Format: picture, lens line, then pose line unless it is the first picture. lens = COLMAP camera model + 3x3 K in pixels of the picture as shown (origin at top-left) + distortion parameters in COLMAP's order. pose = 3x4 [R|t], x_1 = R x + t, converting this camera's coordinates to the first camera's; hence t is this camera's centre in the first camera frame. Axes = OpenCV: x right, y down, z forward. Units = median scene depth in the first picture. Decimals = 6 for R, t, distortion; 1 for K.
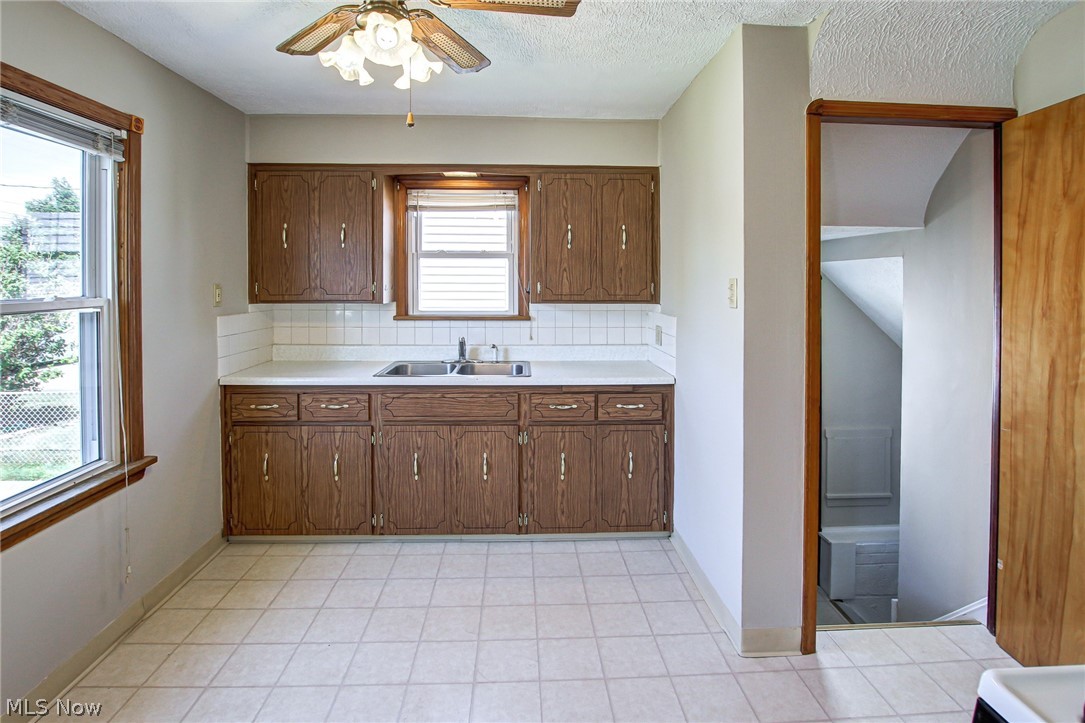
lens RADIAL K [[548.1, 0, 542.2], [0, 548.1, 291.1], [0, 0, 1]] dist [-0.031443, 0.003641]
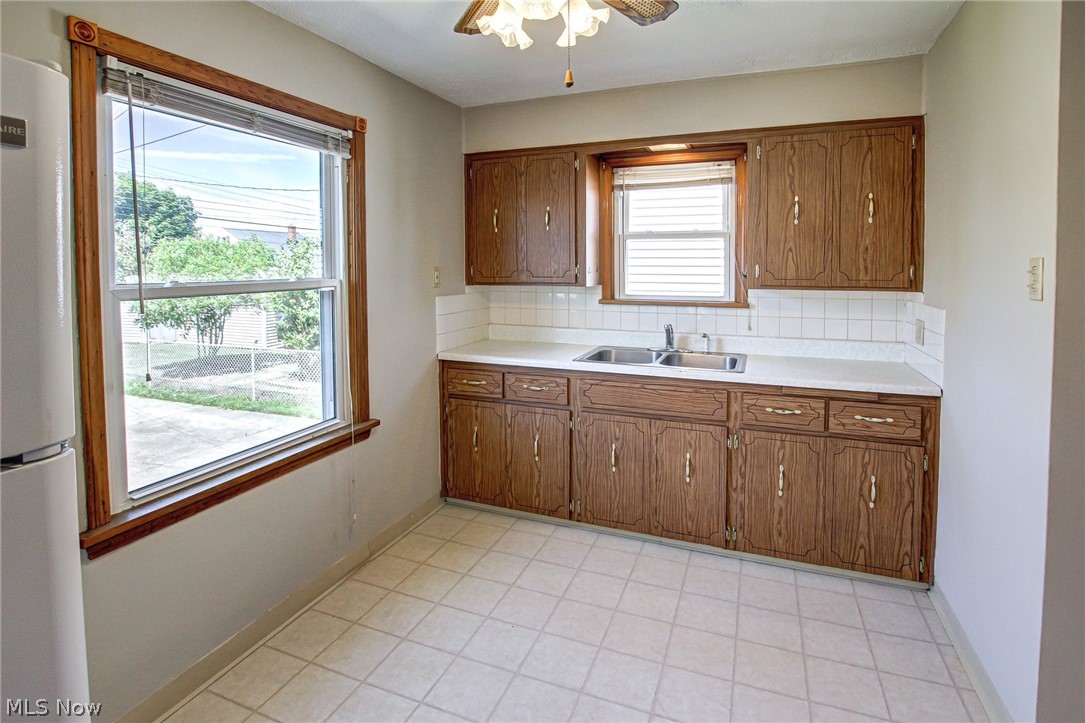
lens RADIAL K [[548.1, 0, 531.8], [0, 548.1, 286.6], [0, 0, 1]] dist [-0.031443, 0.003641]
pose [[0.907847, 0.013165, -0.419094, 0.035603], [-0.004094, 0.999738, 0.022537, 0.000814], [0.419281, -0.018744, 0.907663, 0.076972]]
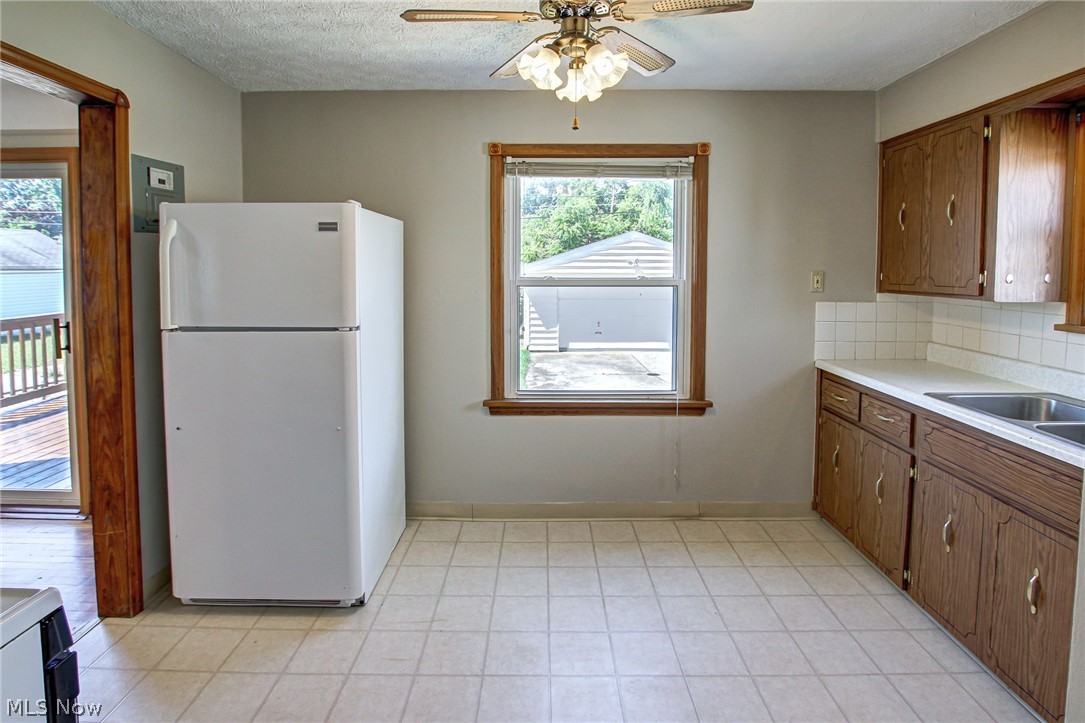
lens RADIAL K [[548.1, 0, 549.1], [0, 548.1, 302.4], [0, 0, 1]] dist [-0.031443, 0.003641]
pose [[-0.043193, 0.064333, -0.996993, 0.461519], [-0.022065, 0.997620, 0.065330, -0.009389], [0.998823, 0.024820, -0.041671, 0.506843]]
